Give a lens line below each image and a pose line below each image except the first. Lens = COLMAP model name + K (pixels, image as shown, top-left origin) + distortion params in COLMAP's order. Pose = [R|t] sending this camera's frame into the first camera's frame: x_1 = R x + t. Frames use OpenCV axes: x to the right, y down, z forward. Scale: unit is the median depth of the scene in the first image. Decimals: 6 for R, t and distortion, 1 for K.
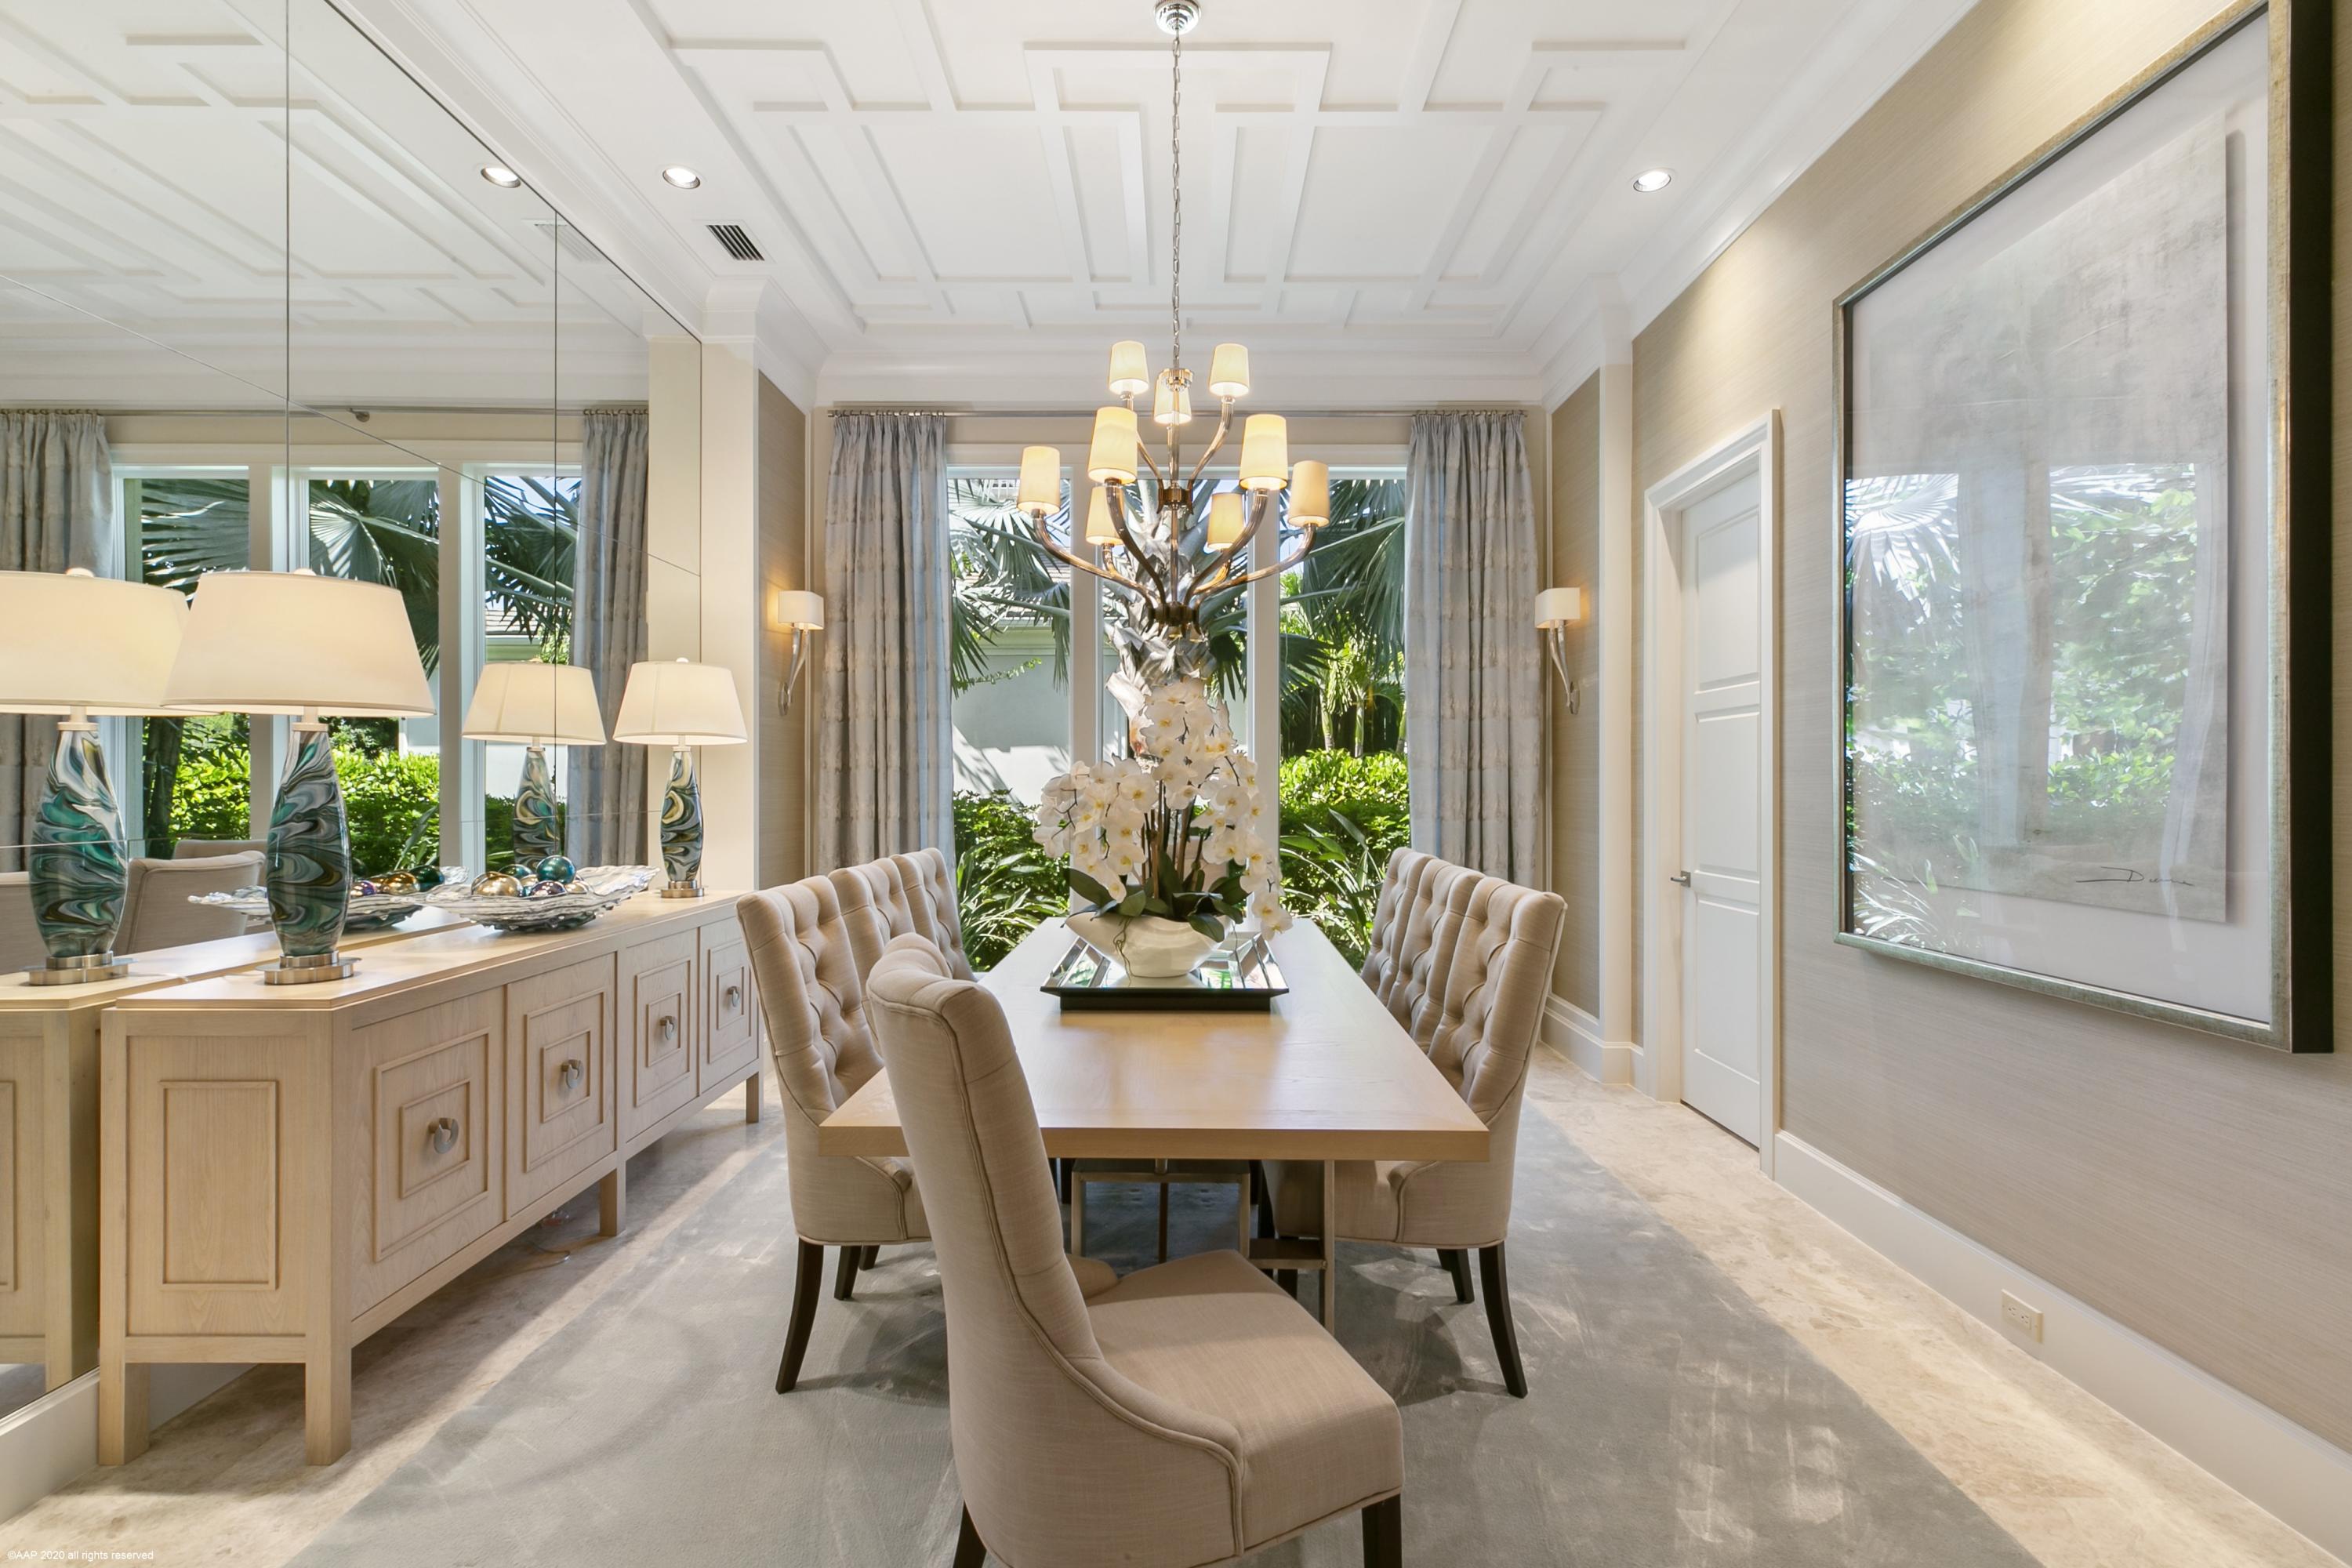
lens RADIAL K [[1078.2, 0, 1173.3], [0, 1078.2, 775.1], [0, 0, 1]] dist [0.011109, -0.001195]
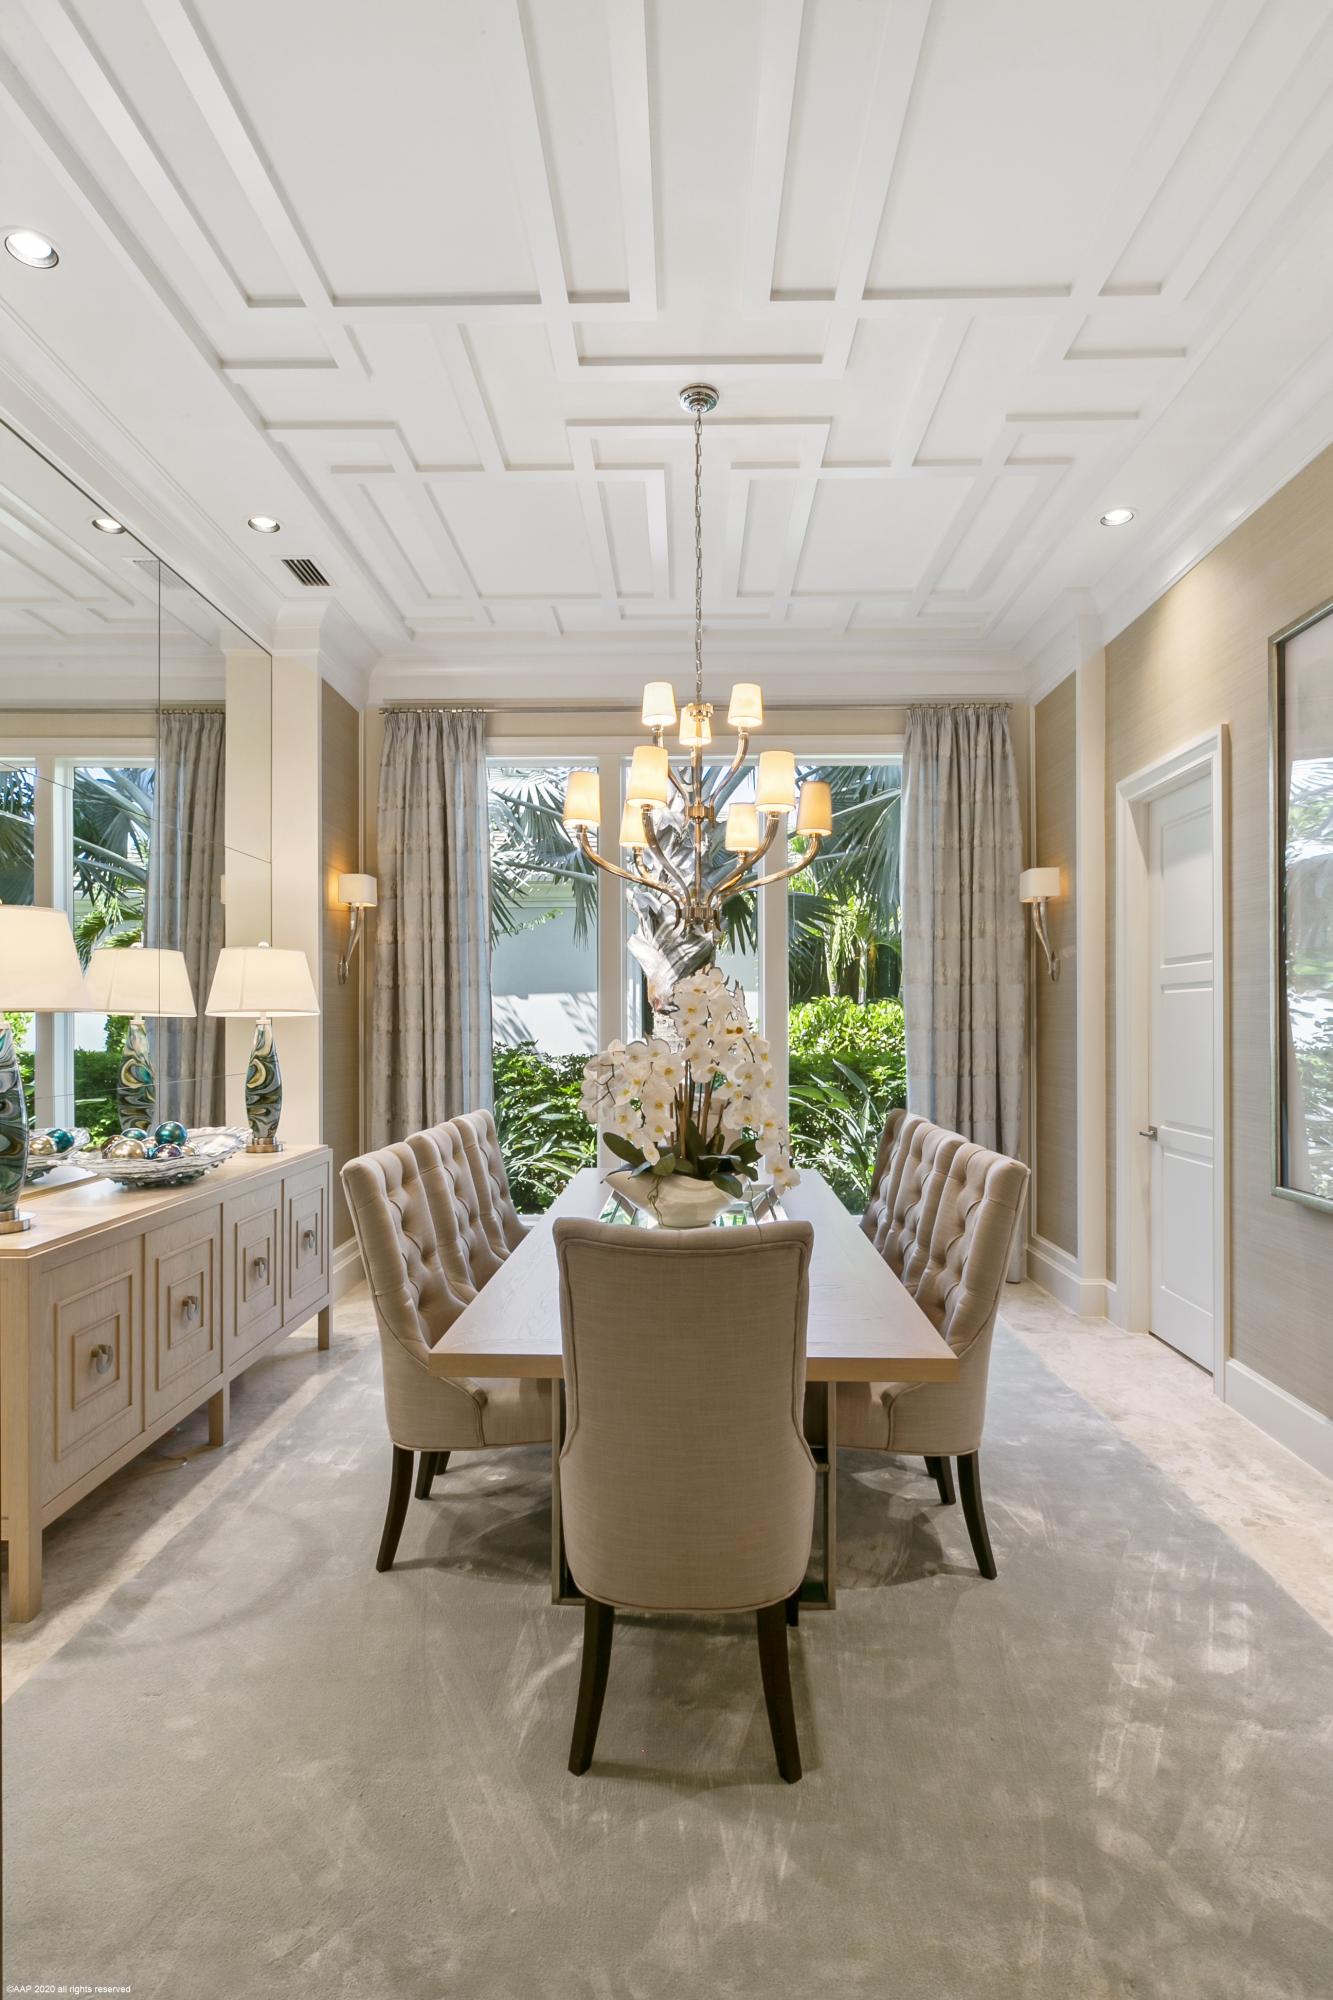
lens RADIAL K [[1048.6, 0, 666.2], [0, 1048.6, 1010.9], [0, 0, 1]] dist [-0.000790, 0.003036]
pose [[0.999881, -0.002270, -0.015286, -0.014133], [0.002232, 0.999995, -0.002449, -0.036456], [0.015292, 0.002414, 0.999880, -0.113464]]
